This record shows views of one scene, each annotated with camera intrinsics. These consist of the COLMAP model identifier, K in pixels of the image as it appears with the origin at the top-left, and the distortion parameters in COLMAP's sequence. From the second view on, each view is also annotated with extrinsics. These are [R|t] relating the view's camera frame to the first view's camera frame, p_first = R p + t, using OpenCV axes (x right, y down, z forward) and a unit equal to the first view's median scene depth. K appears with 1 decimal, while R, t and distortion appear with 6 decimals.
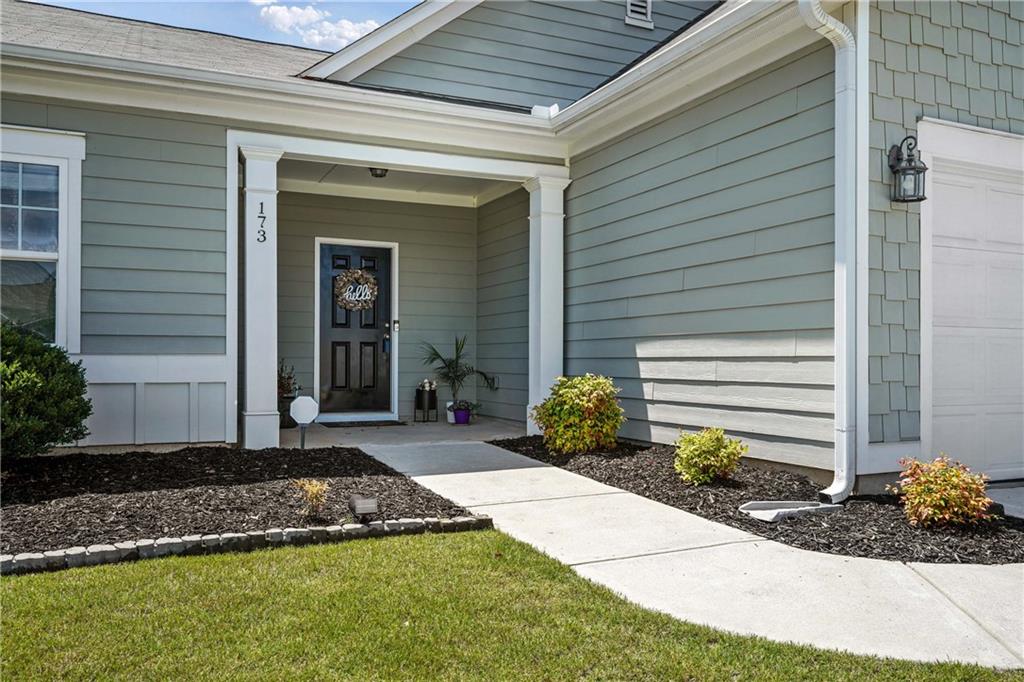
lens RADIAL K [[790.7, 0, 510.7], [0, 790.7, 316.2], [0, 0, 1]] dist [-0.001053, -0.003306]
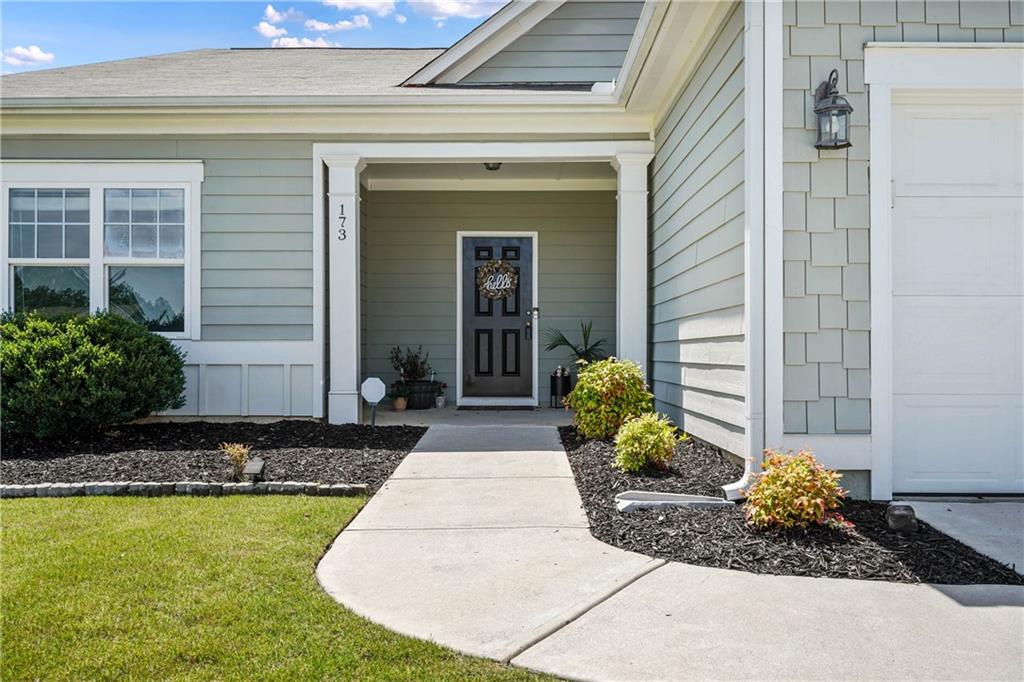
lens RADIAL K [[814.1, 0, 511.0], [0, 814.1, 303.4], [0, 0, 1]] dist [-0.004008, -0.001684]
pose [[0.907384, -0.026932, -0.419440, 0.393037], [0.024724, 0.999637, -0.010698, 0.014918], [0.419576, -0.000663, 0.907720, 0.052431]]
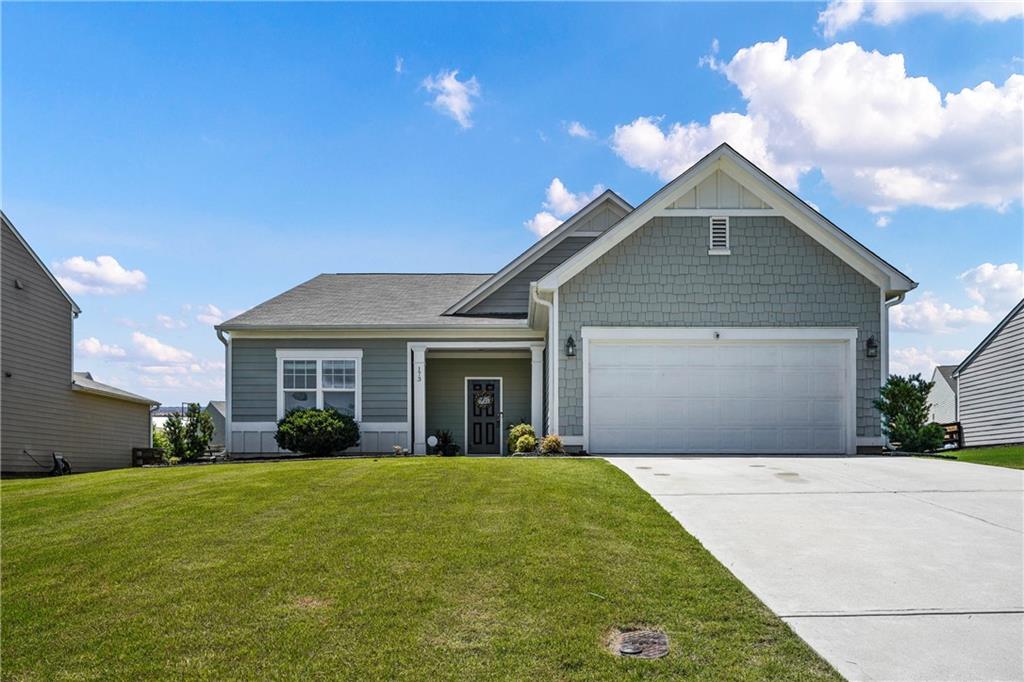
lens RADIAL K [[681.1, 0, 508.8], [0, 681.1, 415.4], [0, 0, 1]] dist [-0.002595, 0.000701]
pose [[0.909405, -0.039010, -0.414078, 0.974027], [0.025694, 0.998959, -0.037682, 0.126772], [0.415117, 0.023629, 0.909461, -1.058855]]
